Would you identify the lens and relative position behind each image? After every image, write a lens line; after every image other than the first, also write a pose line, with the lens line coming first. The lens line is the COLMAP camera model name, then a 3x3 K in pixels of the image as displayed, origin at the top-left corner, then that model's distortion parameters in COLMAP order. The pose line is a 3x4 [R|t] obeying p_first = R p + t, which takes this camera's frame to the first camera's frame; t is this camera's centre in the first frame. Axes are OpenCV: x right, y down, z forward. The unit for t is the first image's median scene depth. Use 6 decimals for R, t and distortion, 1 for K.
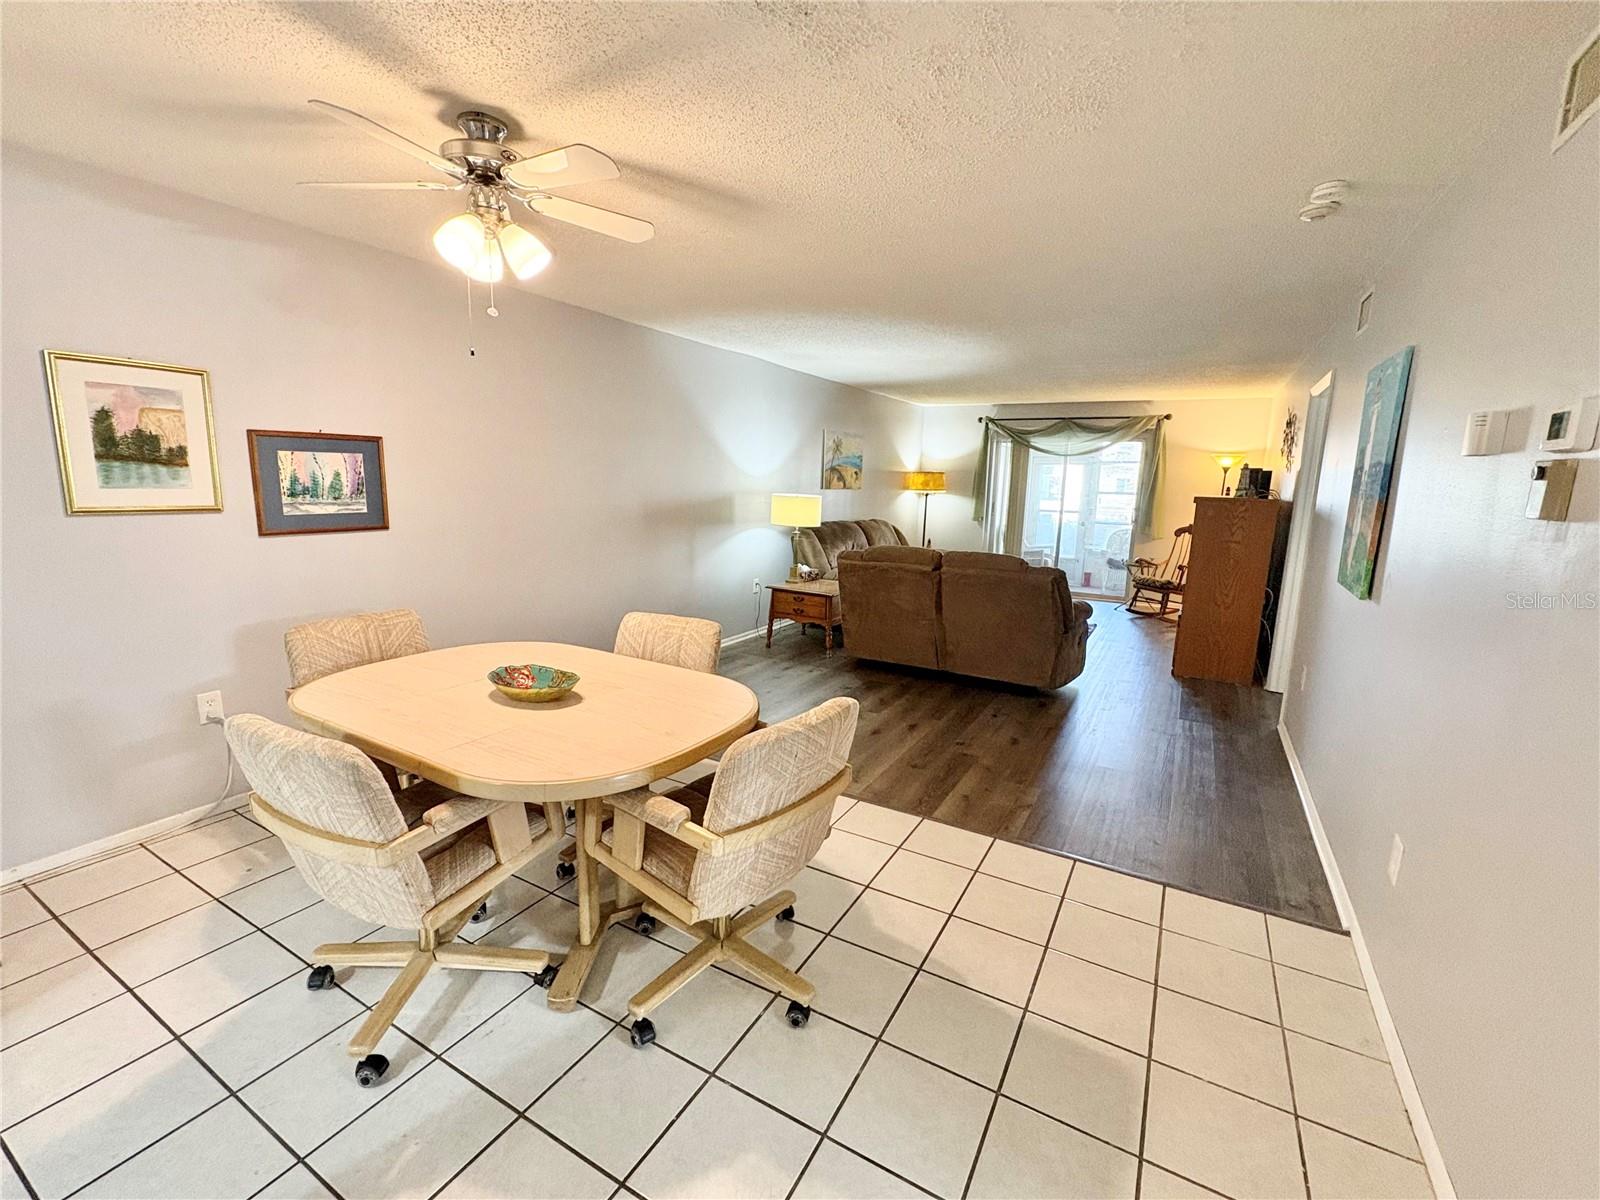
lens RADIAL K [[688.0, 0, 800.8], [0, 688.0, 602.3], [0, 0, 1]] dist [-0.000420, 0.000902]
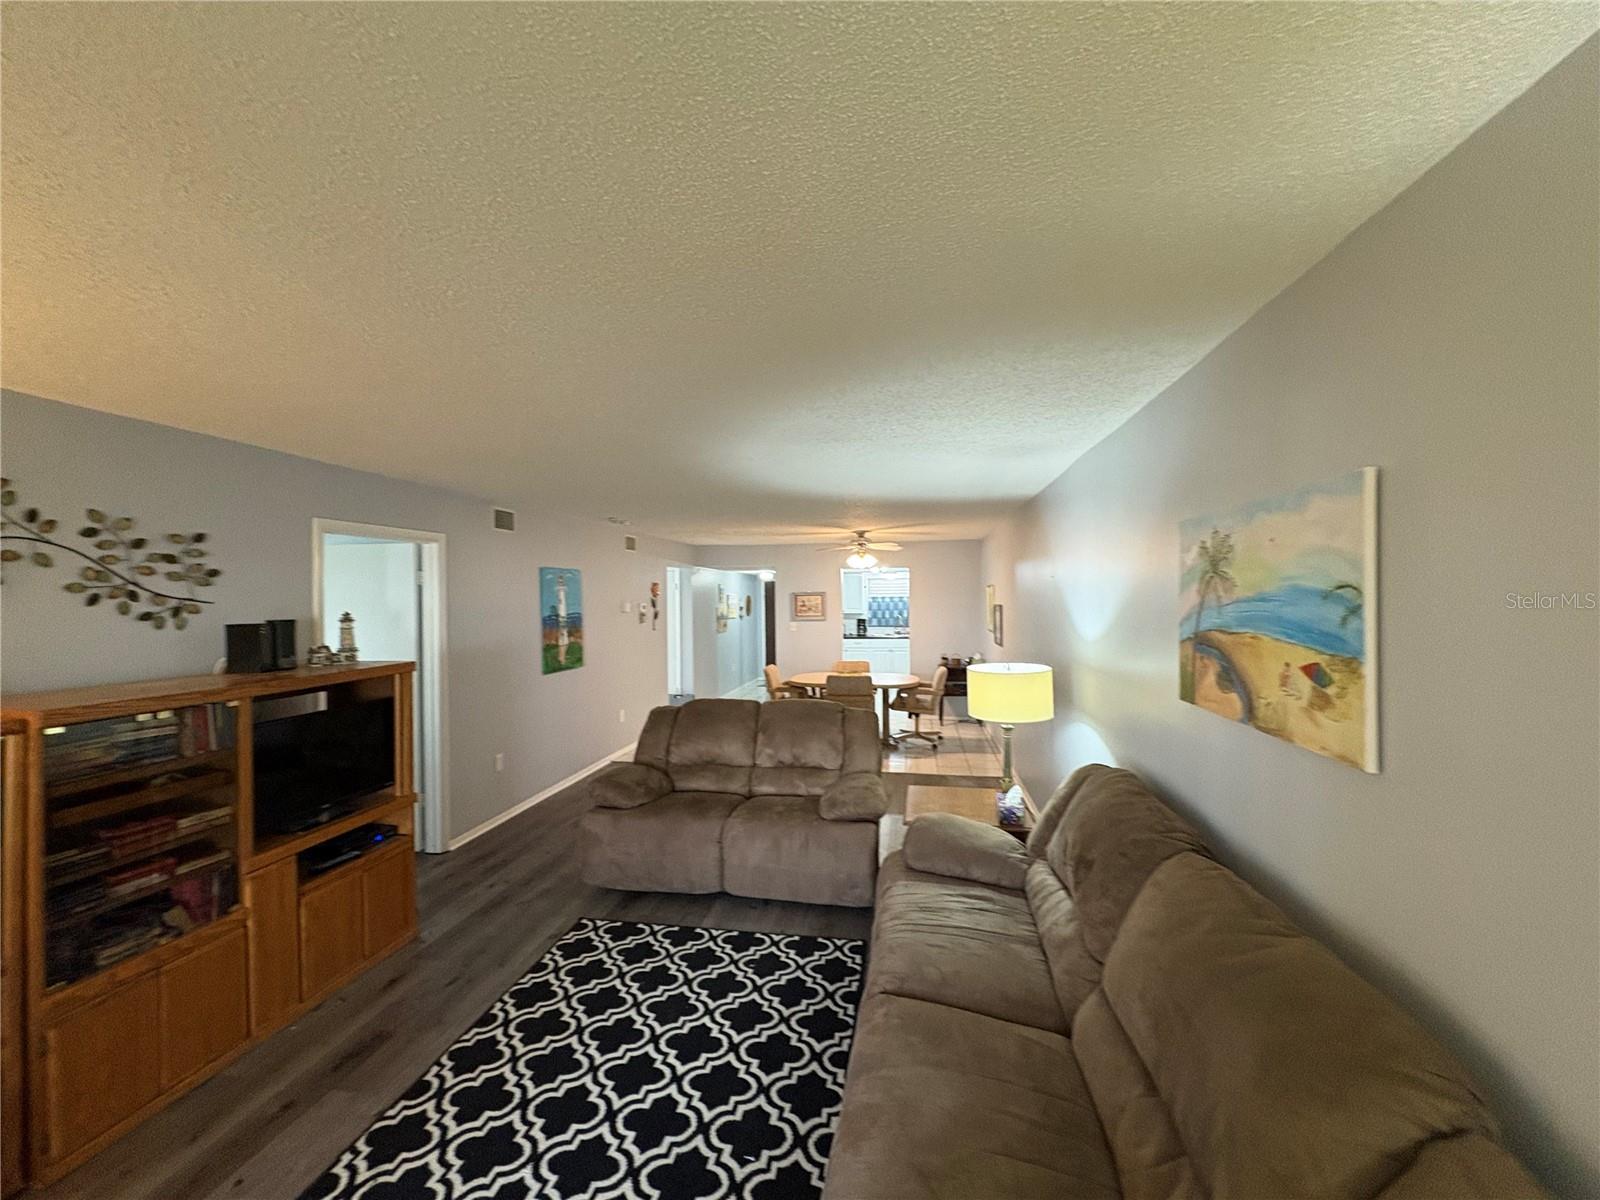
lens RADIAL K [[635.0, 0, 800.2], [0, 635.0, 599.2], [0, 0, 1]] dist [-0.003142, 0.000507]
pose [[-0.941874, -0.015521, -0.335609, 0.680624], [-0.075016, 0.983429, 0.165048, -0.549609], [0.327485, 0.180630, -0.927430, 2.695007]]
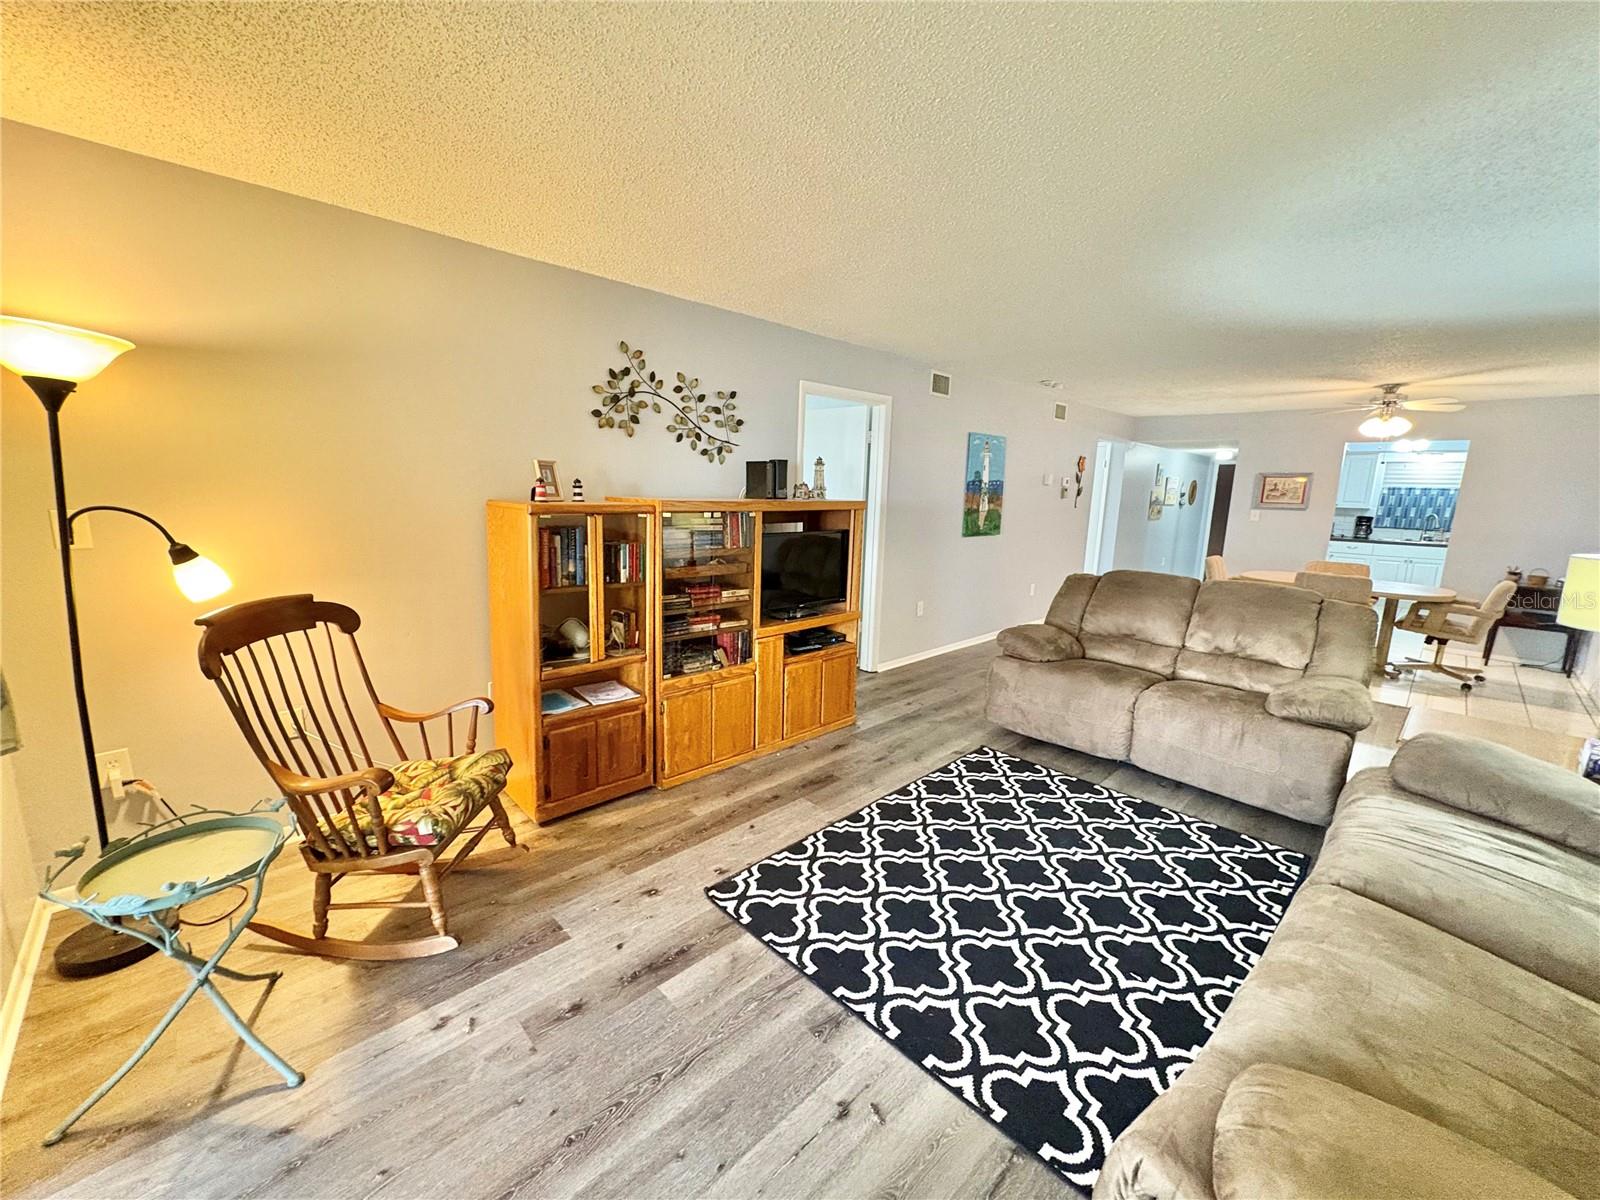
lens RADIAL K [[635.0, 0, 796.2], [0, 635.0, 600.3], [0, 0, 1]] dist [-0.003142, 0.000507]
pose [[-0.957393, -0.102651, 0.269927, 0.702463], [-0.000909, 0.935760, 0.352637, -0.485554], [-0.288786, 0.337367, -0.895984, 2.739946]]
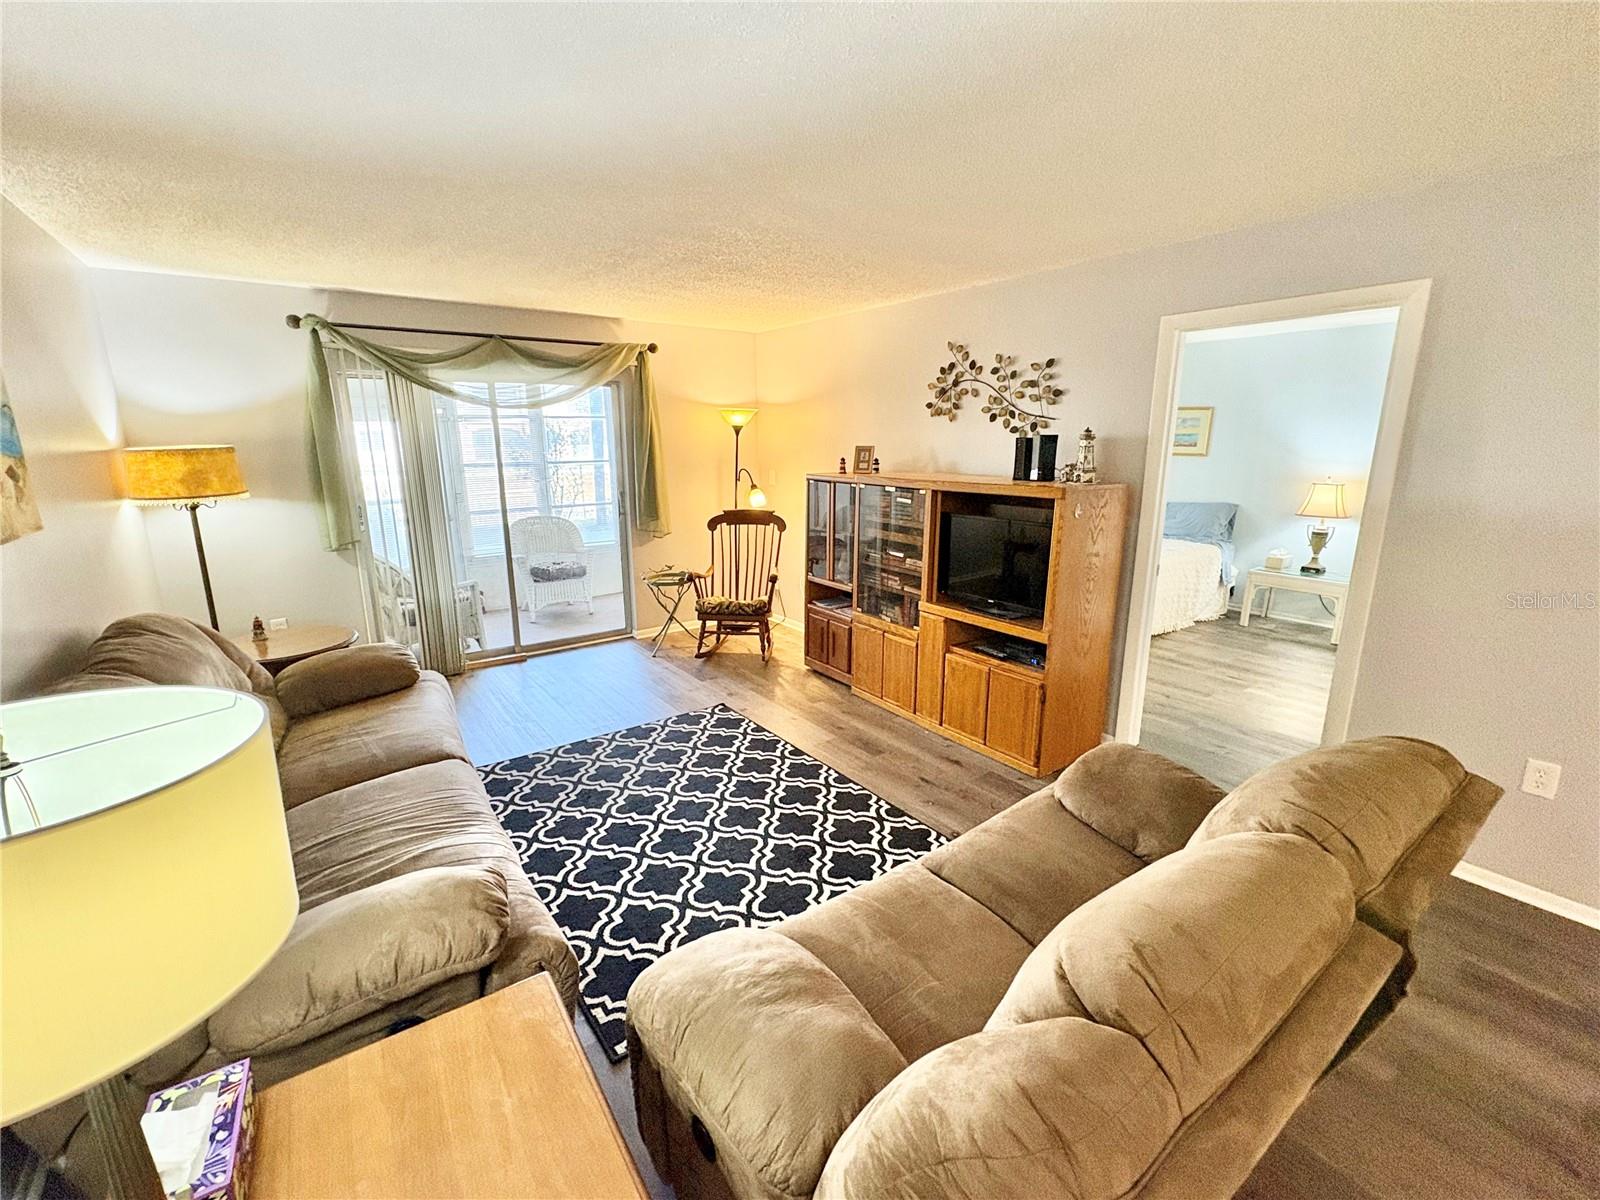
lens RADIAL K [[688.0, 0, 797.1], [0, 688.0, 599.2], [0, 0, 1]] dist [-0.000420, 0.000902]
pose [[0.412636, -0.238611, 0.879088, -0.084819], [0.177310, 0.967661, 0.179425, -0.330243], [-0.893472, 0.081834, 0.441600, 1.518619]]
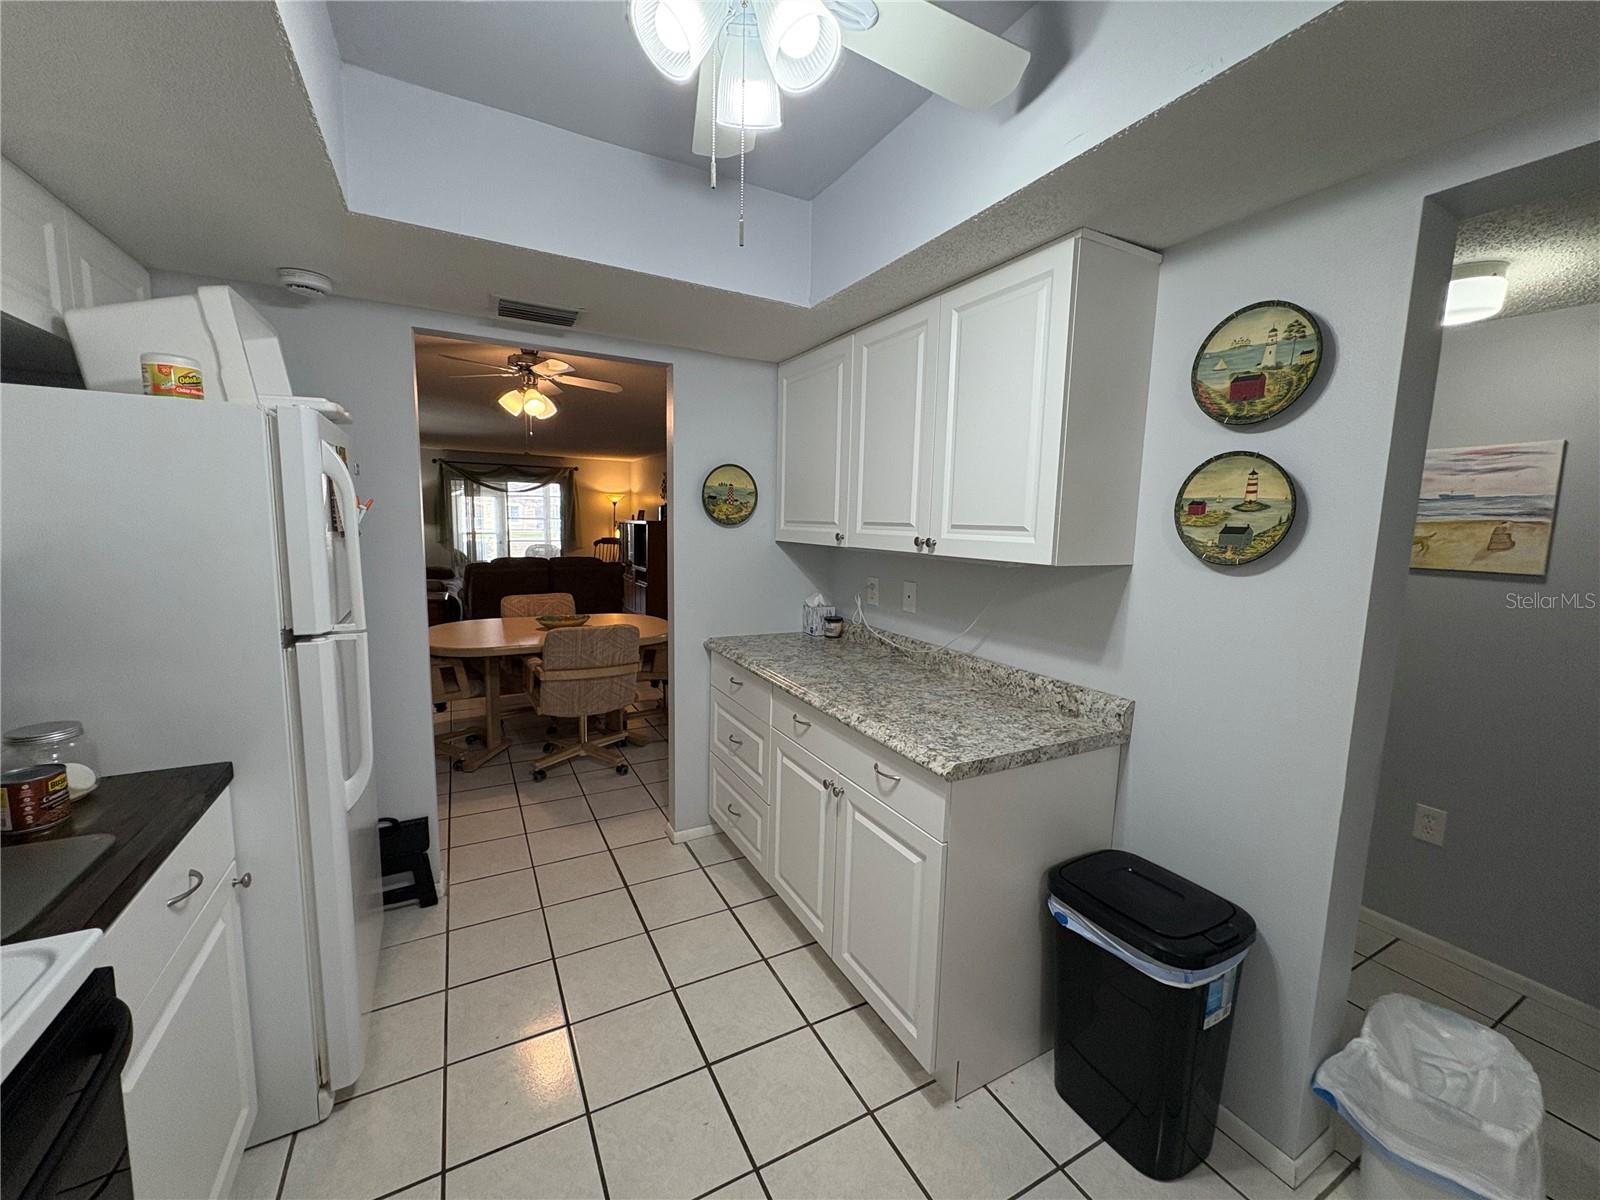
lens RADIAL K [[635.0, 0, 798.7], [0, 635.0, 600.4], [0, 0, 1]] dist [-0.003142, 0.000507]
pose [[0.530929, -0.122805, 0.838471, -1.045717], [0.144492, 0.988074, 0.053222, 0.040115], [-0.835007, 0.092895, 0.542341, -0.374530]]
